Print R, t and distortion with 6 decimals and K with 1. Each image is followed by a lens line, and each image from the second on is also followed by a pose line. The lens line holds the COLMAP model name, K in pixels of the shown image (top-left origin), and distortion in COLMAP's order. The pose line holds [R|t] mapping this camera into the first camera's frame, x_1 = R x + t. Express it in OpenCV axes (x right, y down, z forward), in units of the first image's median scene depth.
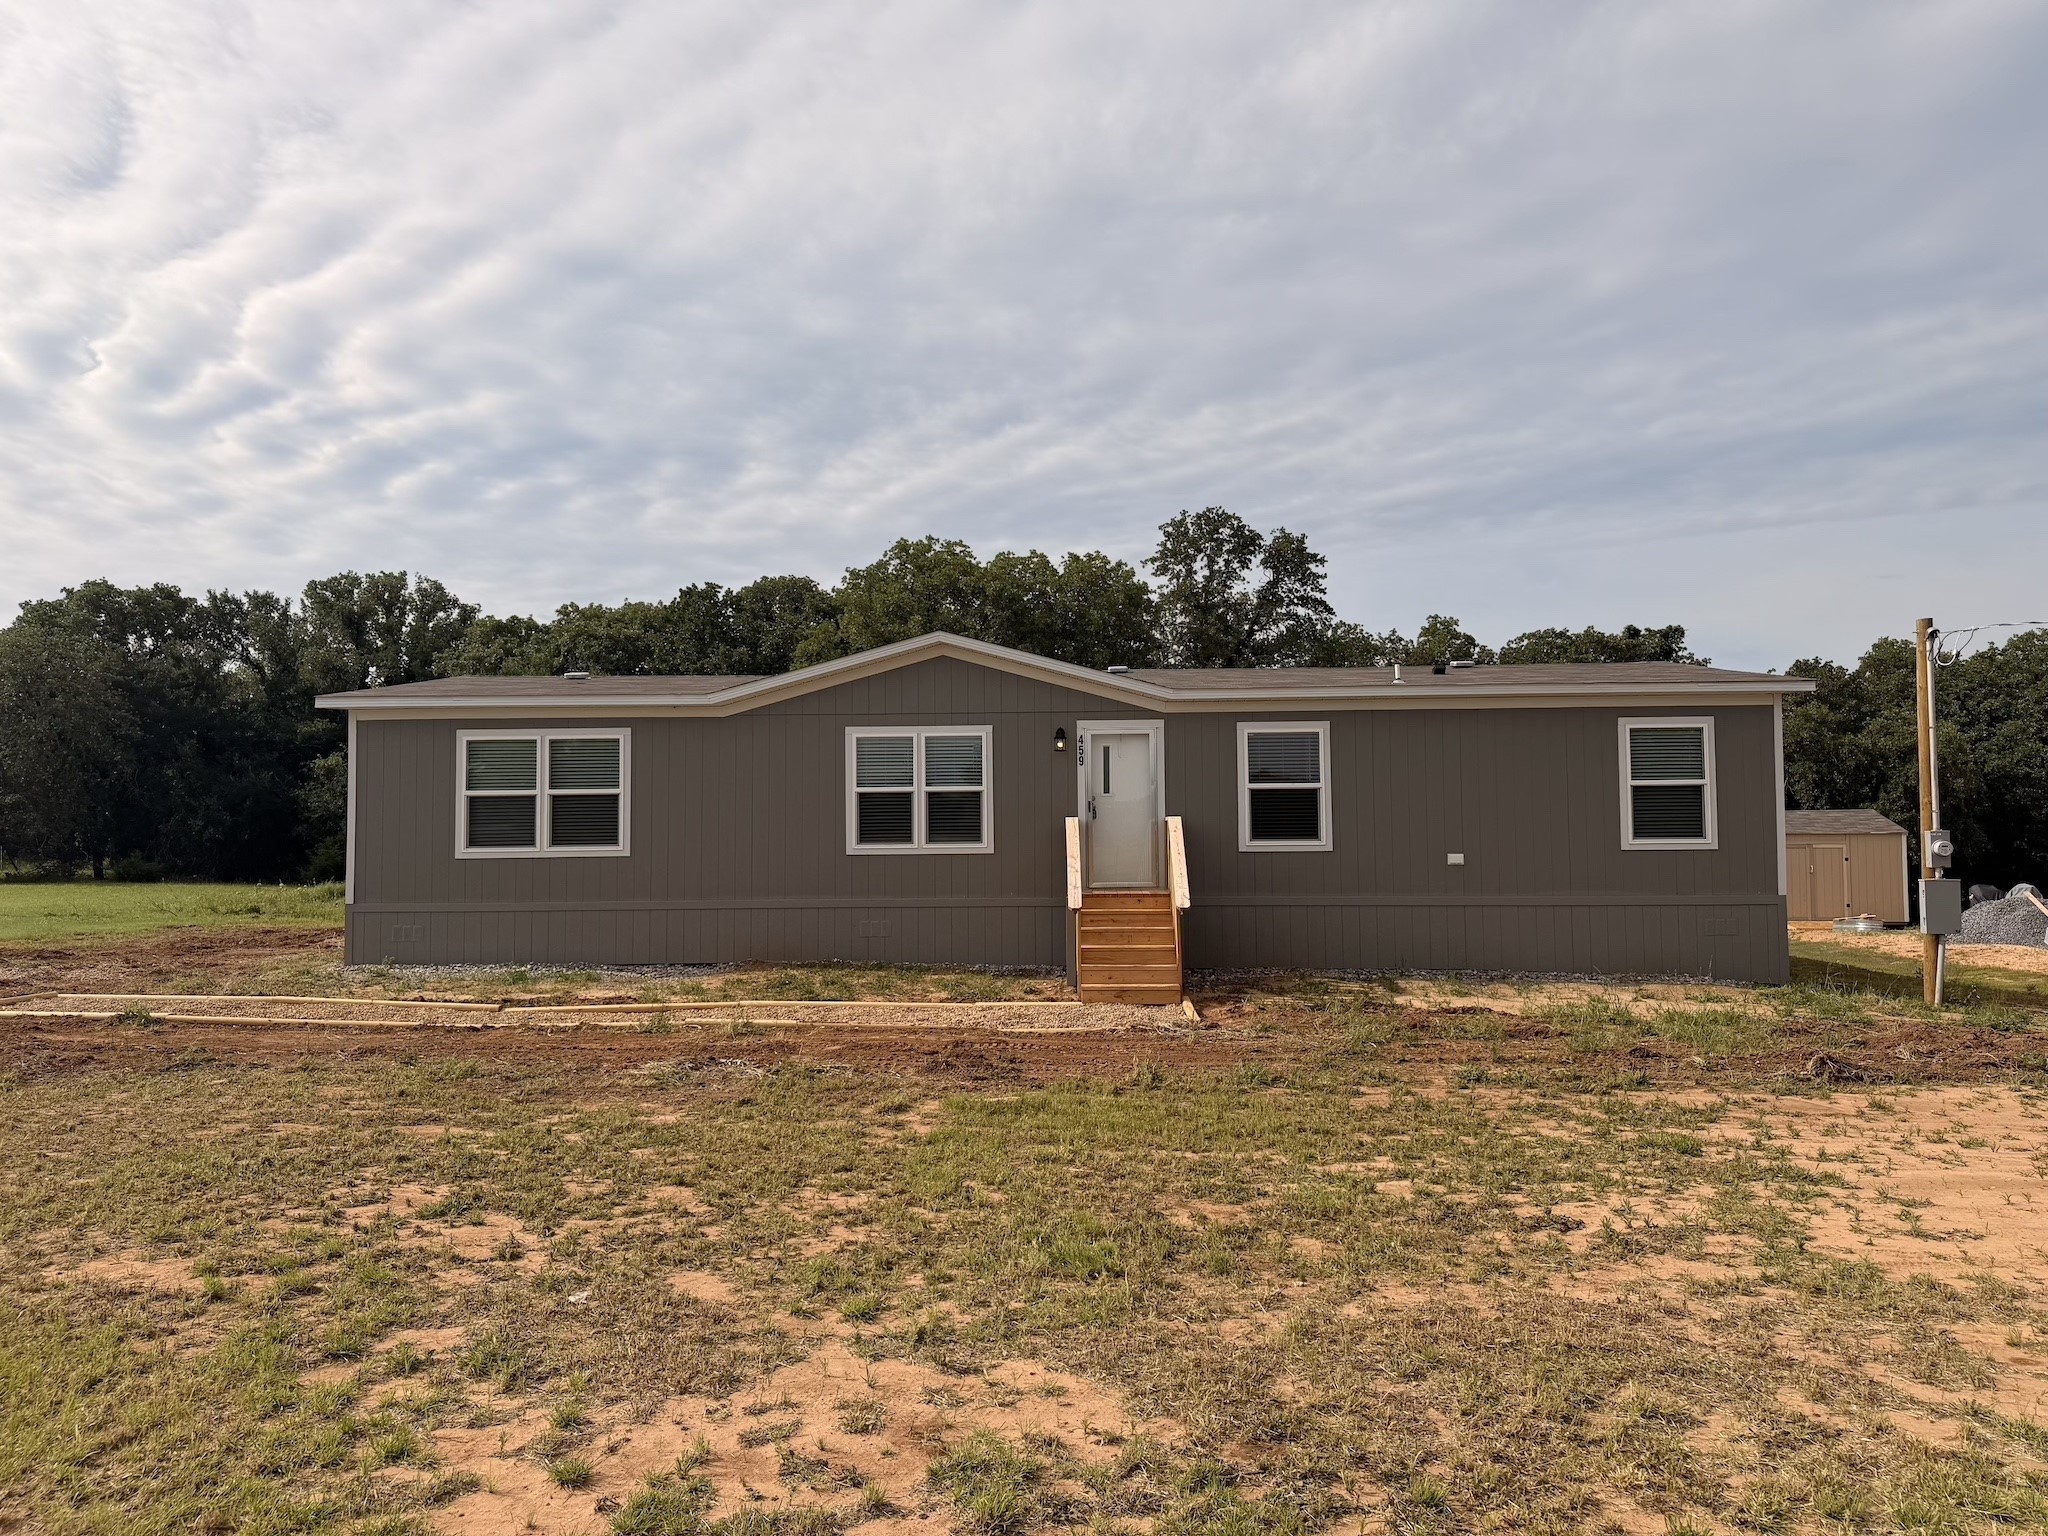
lens RADIAL K [[1420.2, 0, 1034.8], [0, 1420.2, 763.3], [0, 0, 1]] dist [0.052843, -0.039082]
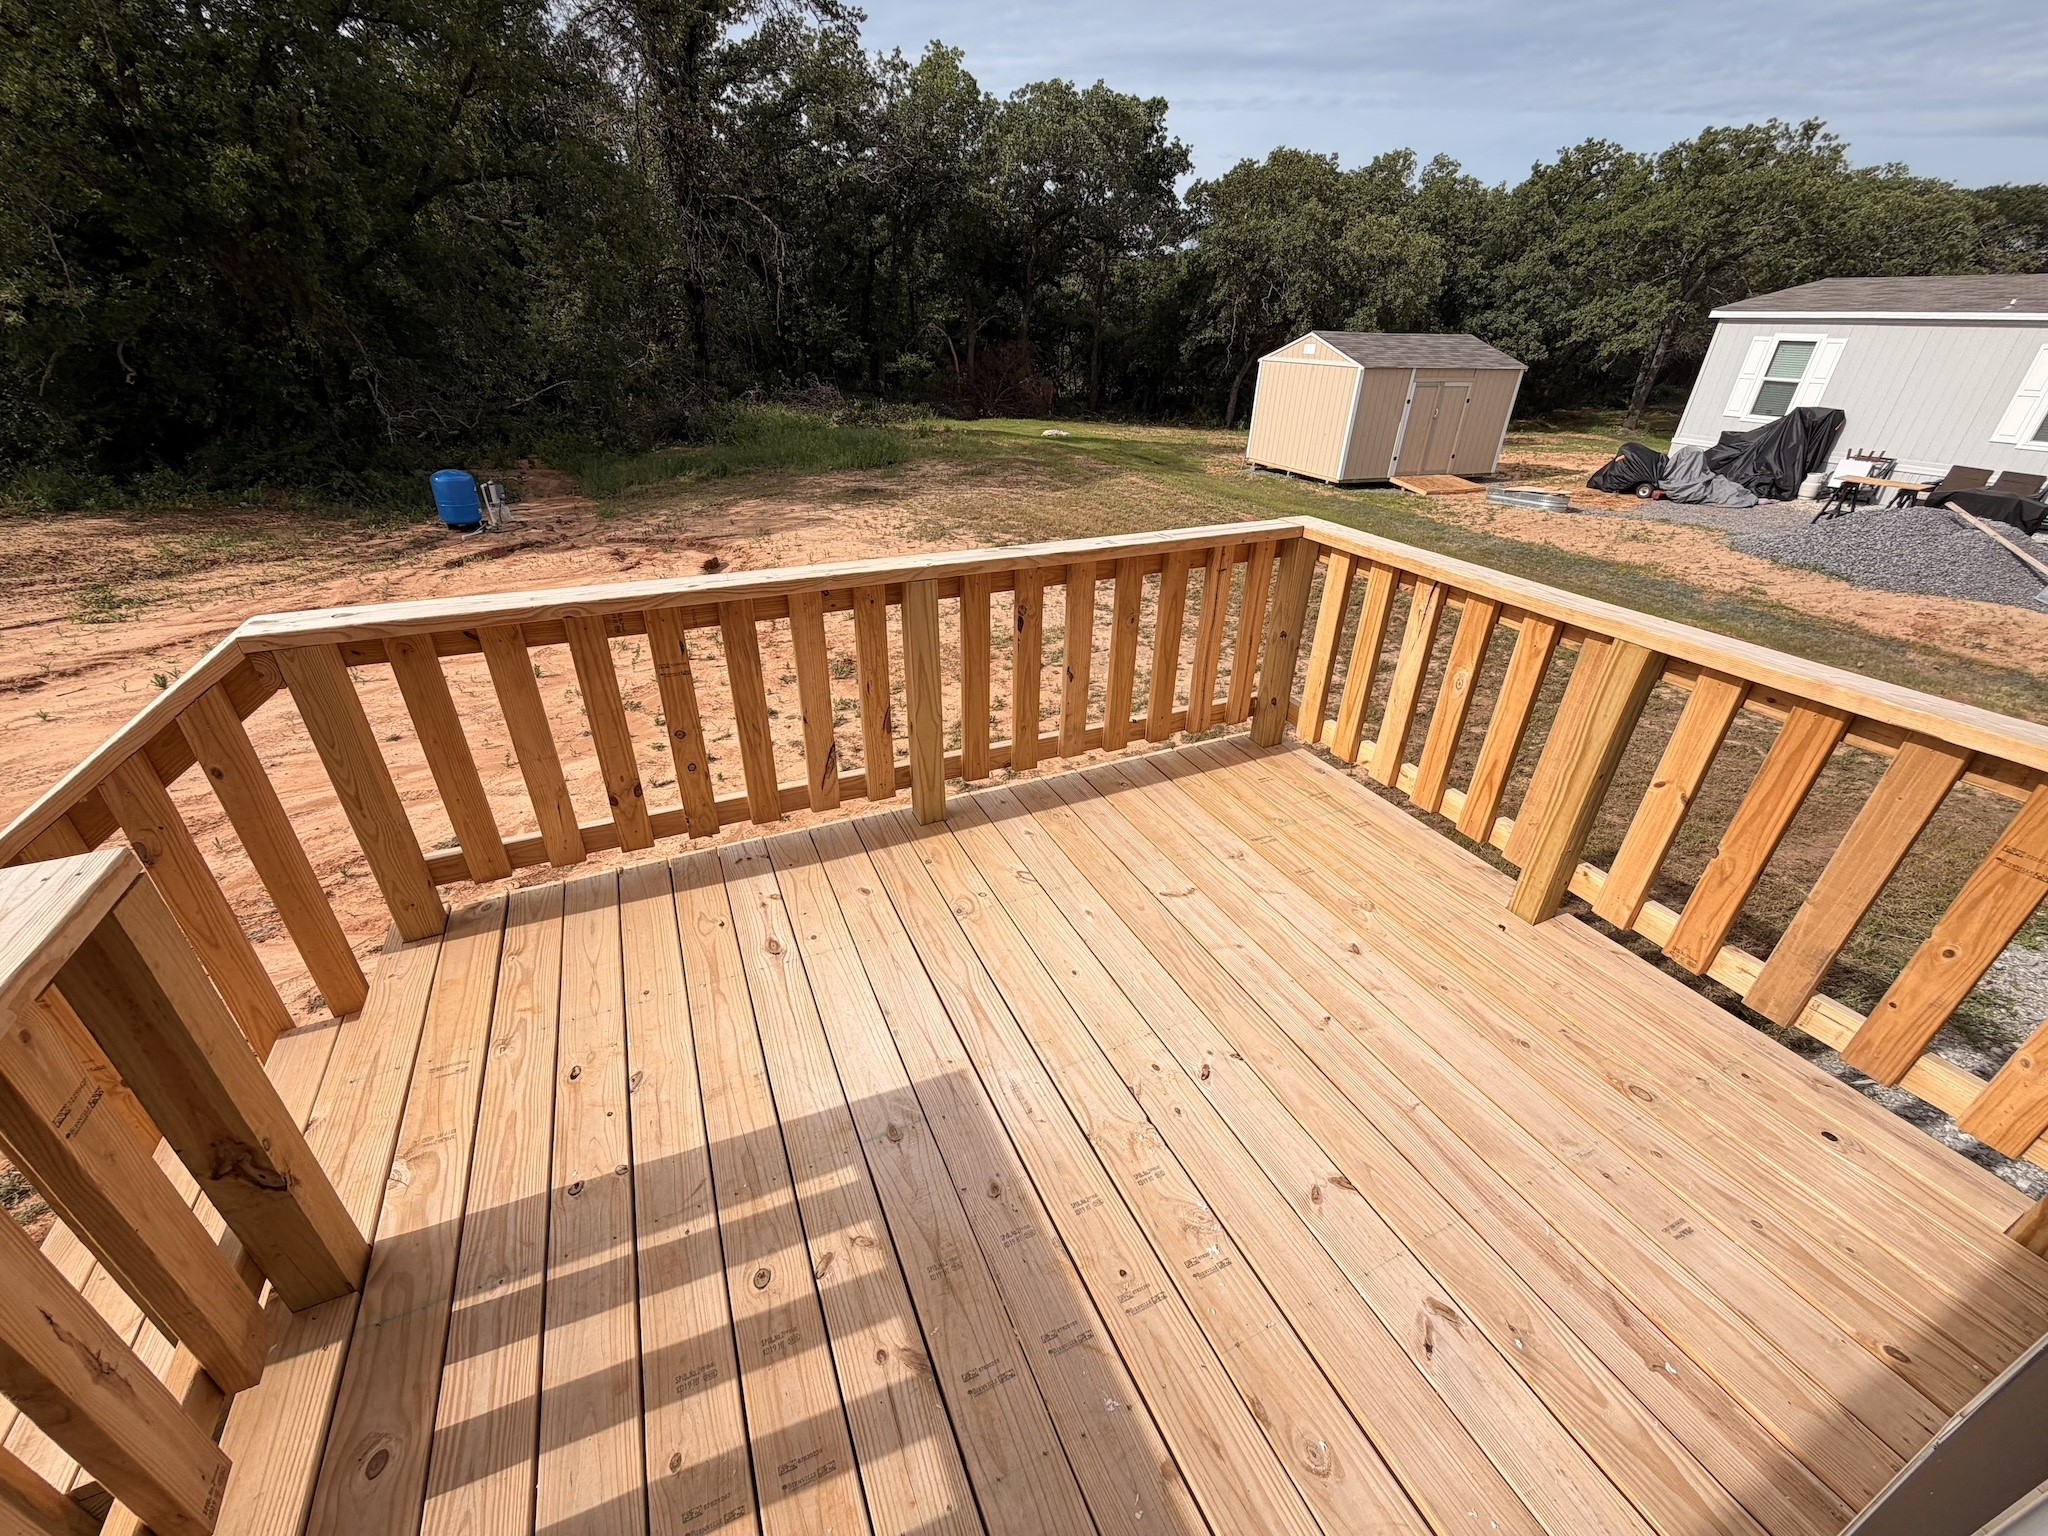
lens RADIAL K [[817.8, 0, 1016.3], [0, 817.8, 773.4], [0, 0, 1]] dist [0.001938, -0.000370]
pose [[0.894336, -0.194751, 0.402784, 0.151360], [-0.047716, 0.853630, 0.518689, 0.050062], [-0.444844, -0.483102, 0.754139, 1.449245]]
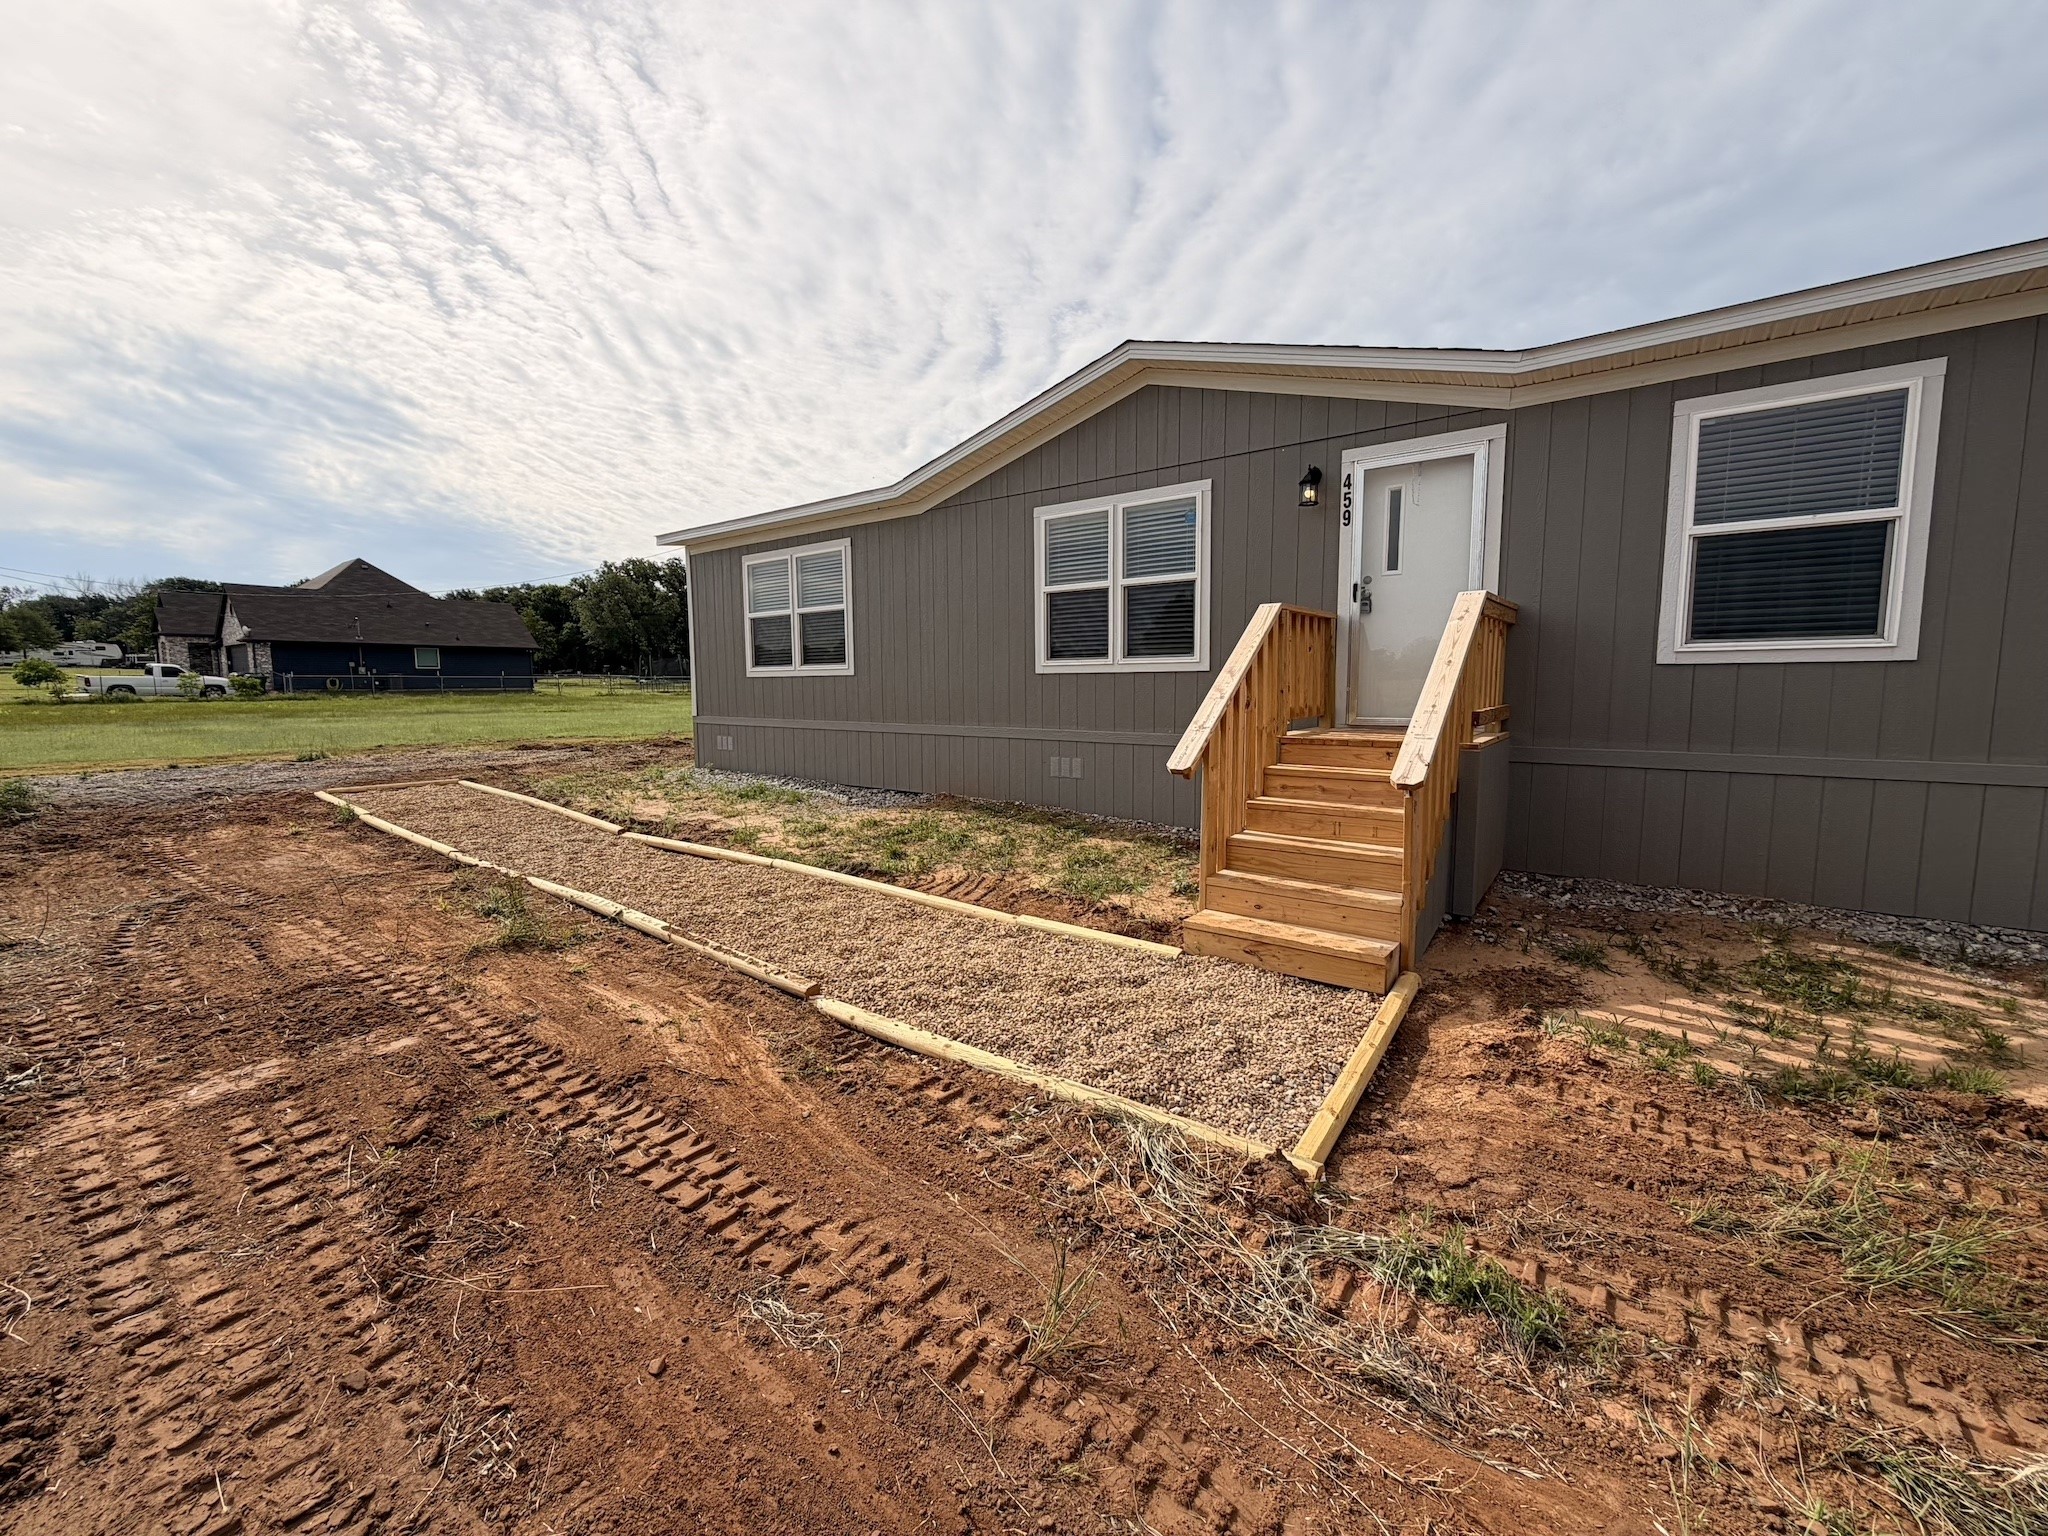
lens RADIAL K [[817.8, 0, 1020.1], [0, 817.8, 769.7], [0, 0, 1]] dist [0.001938, -0.000370]
pose [[0.811489, 0.064656, -0.580780, 0.130338], [0.032338, 0.987369, 0.155105, 0.046101], [0.583472, -0.144647, 0.799148, 0.618178]]
